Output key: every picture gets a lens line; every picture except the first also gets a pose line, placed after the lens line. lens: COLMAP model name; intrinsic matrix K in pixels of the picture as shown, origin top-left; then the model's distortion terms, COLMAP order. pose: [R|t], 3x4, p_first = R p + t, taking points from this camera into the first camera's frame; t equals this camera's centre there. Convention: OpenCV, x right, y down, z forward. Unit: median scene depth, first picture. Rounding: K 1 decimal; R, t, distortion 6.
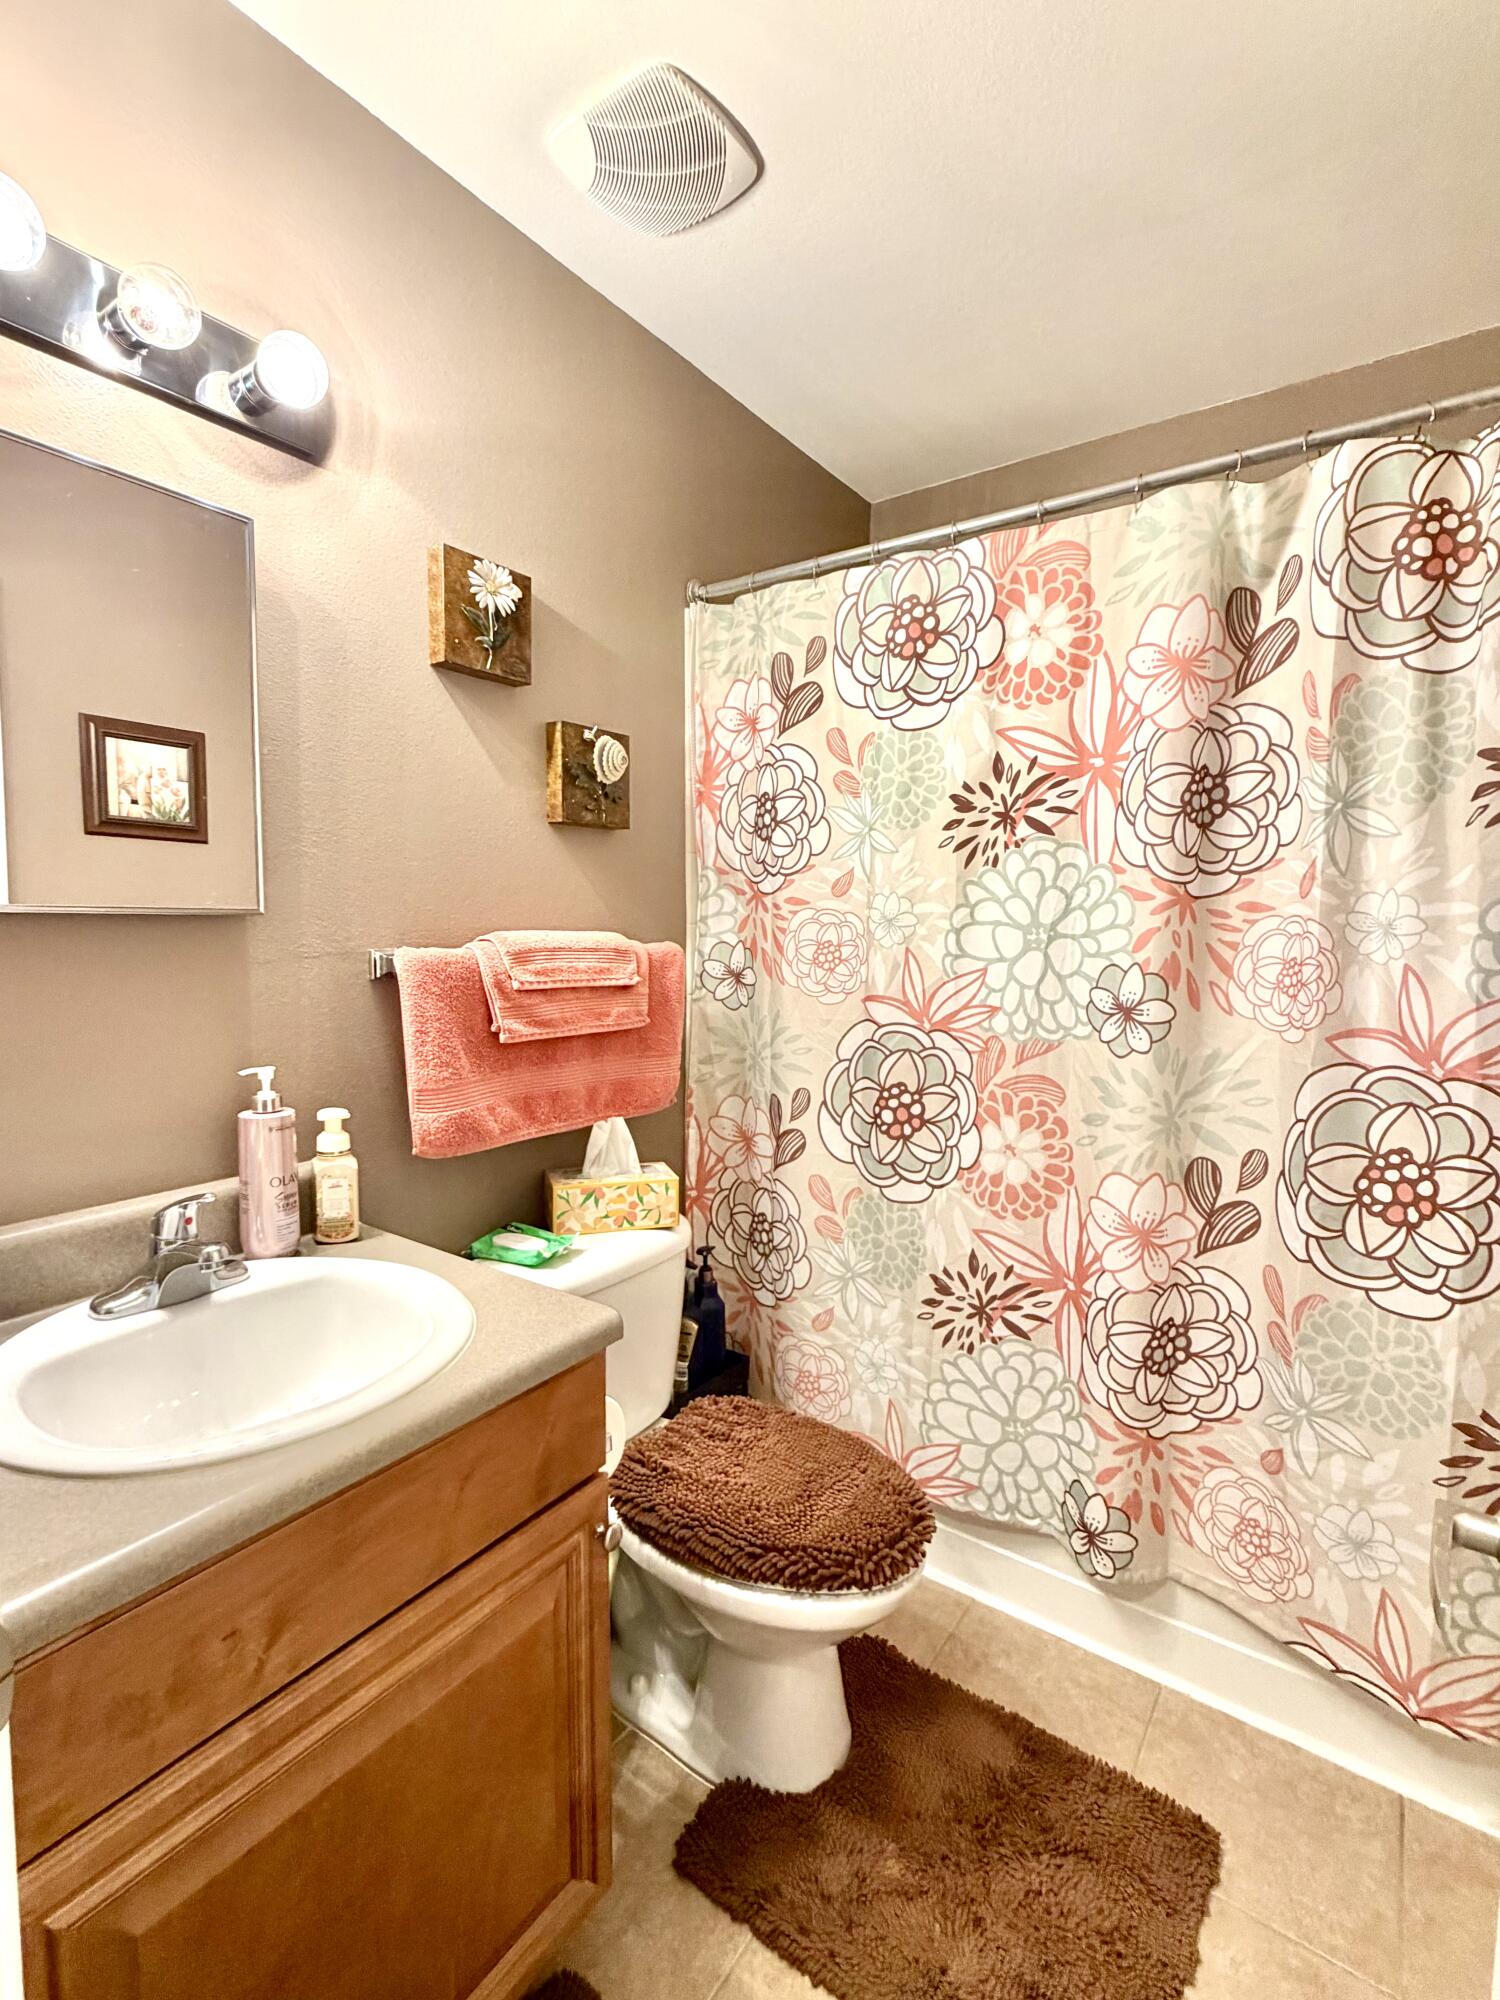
lens RADIAL K [[923.6, 0, 747.5], [0, 923.6, 1000.5], [0, 0, 1]] dist [-0.000313, -0.000008]
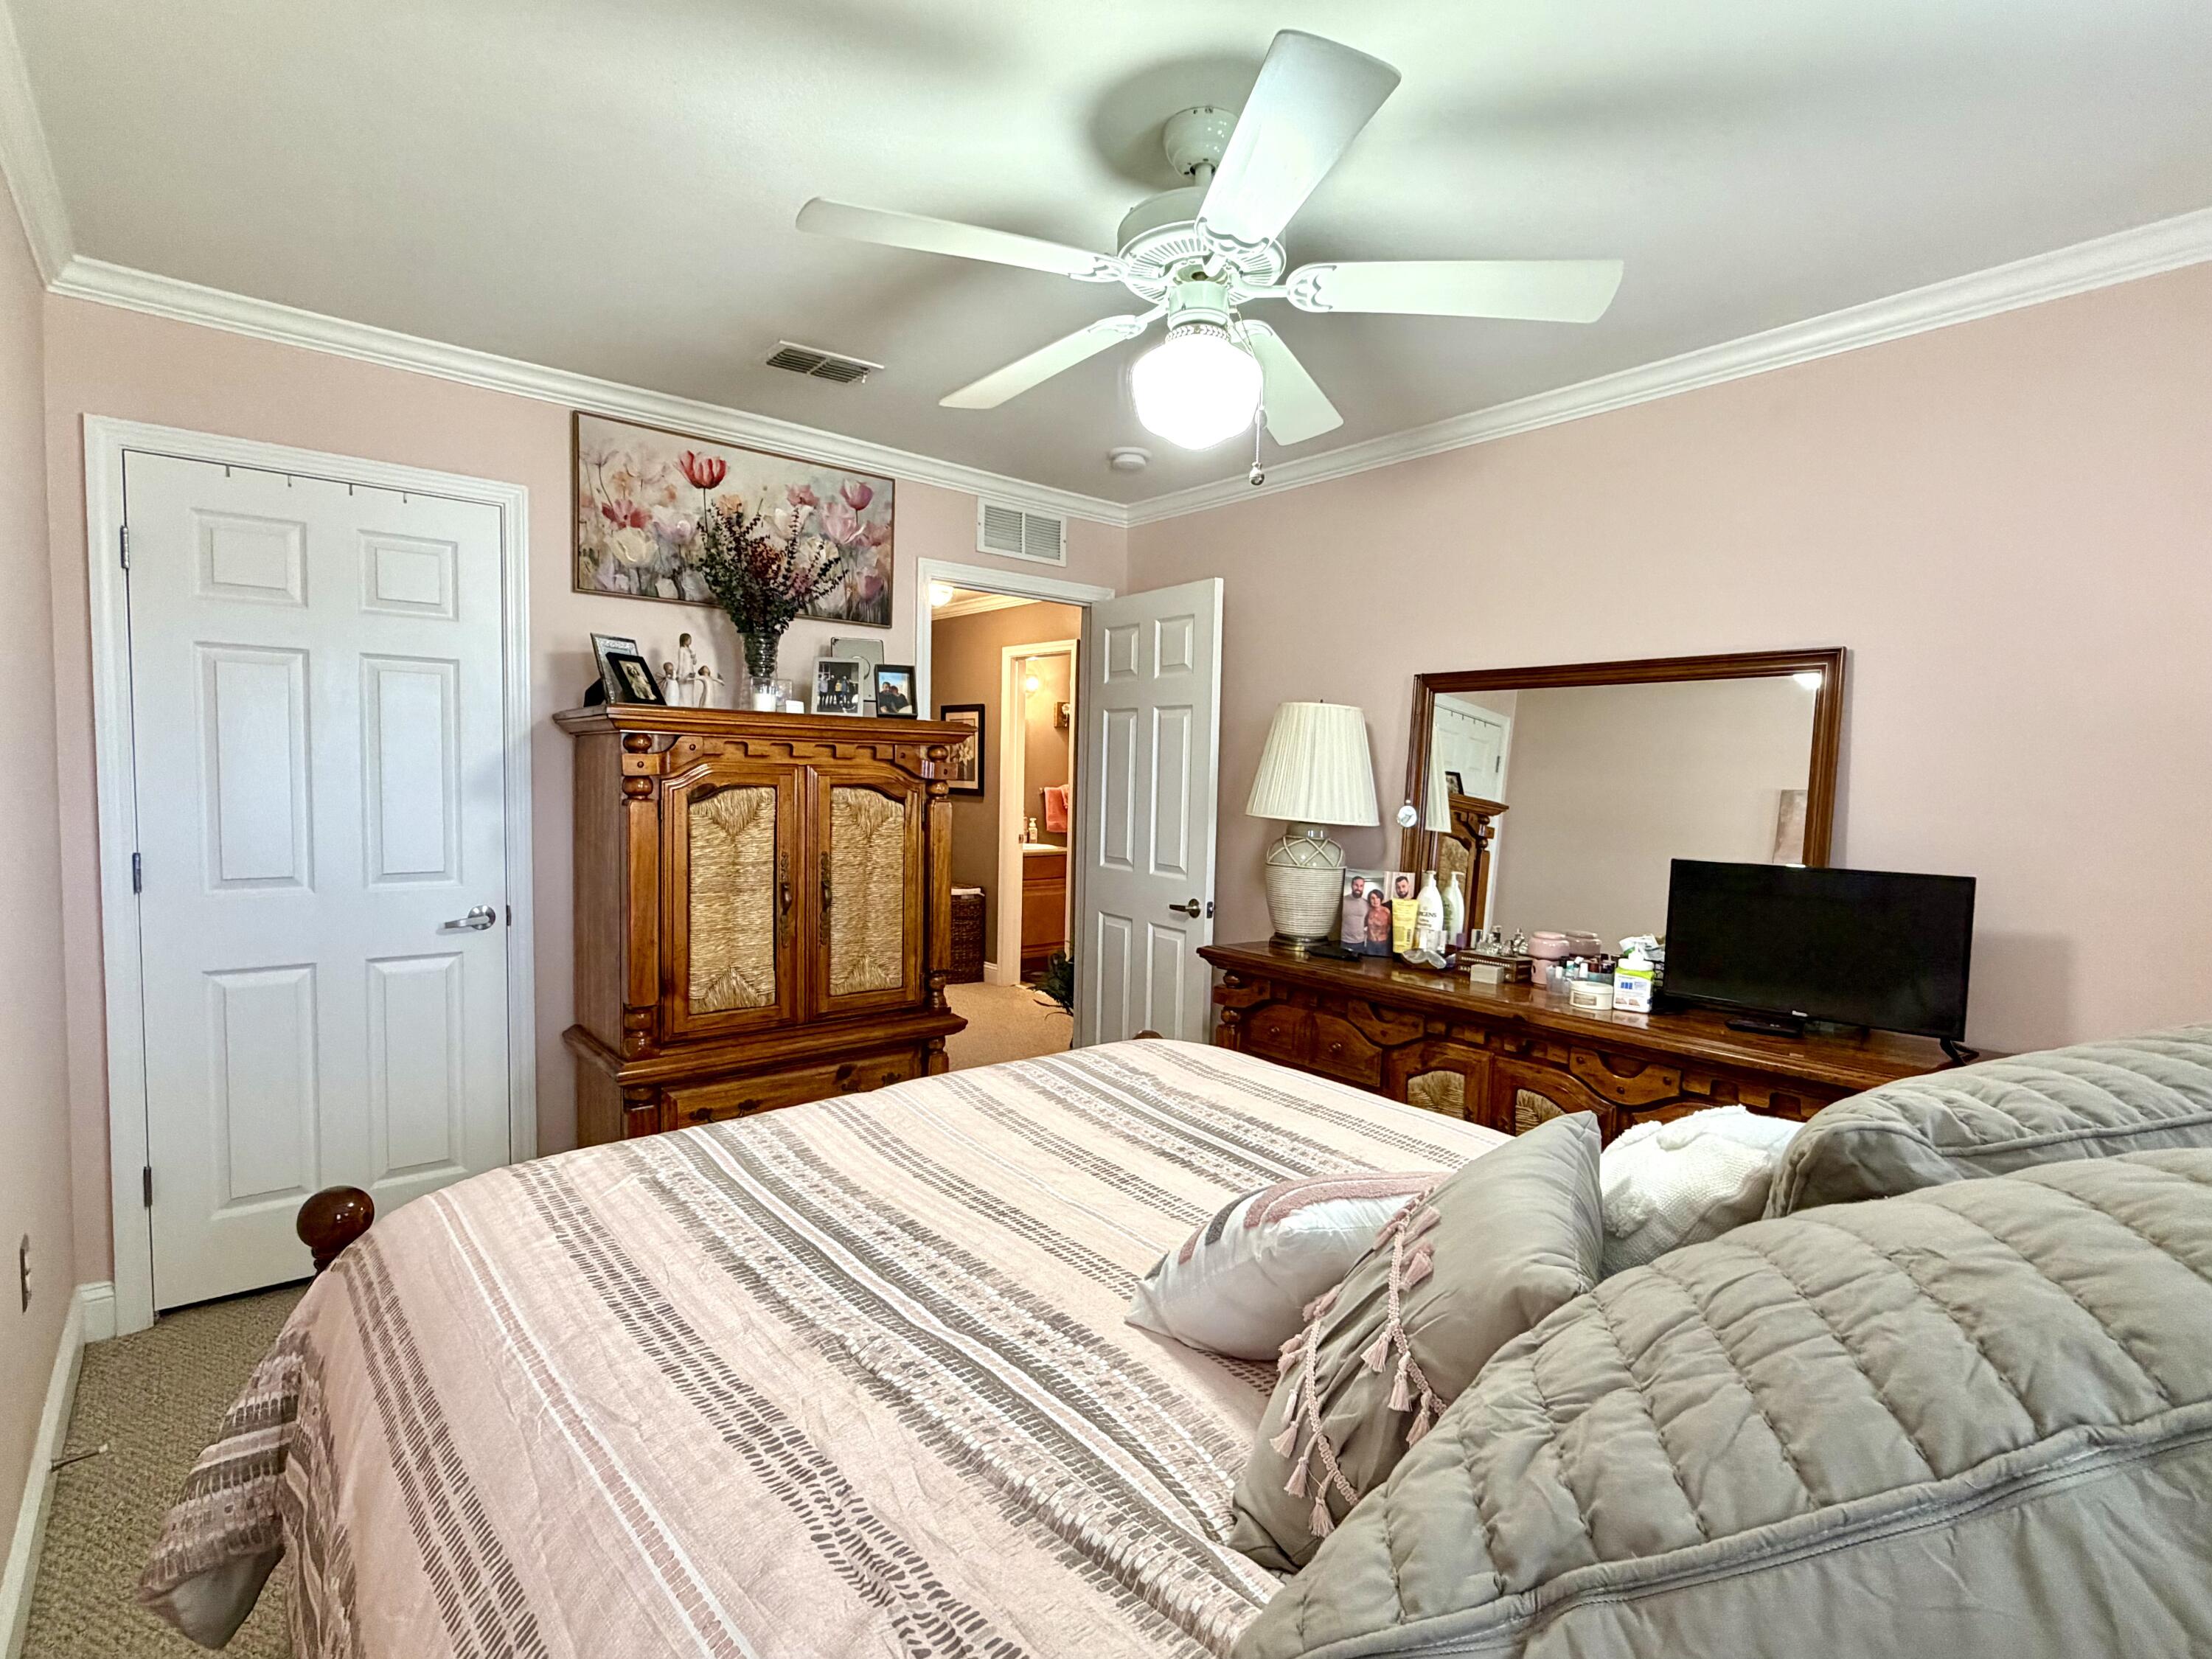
lens RADIAL K [[1076.9, 0, 1107.3], [0, 1076.9, 836.1], [0, 0, 1]] dist [0.000008, 0.000000]
pose [[0.966532, 0.028429, -0.254968, 1.375323], [-0.035400, 0.999113, -0.022792, 0.311956], [0.254094, 0.031055, 0.966681, -4.346947]]
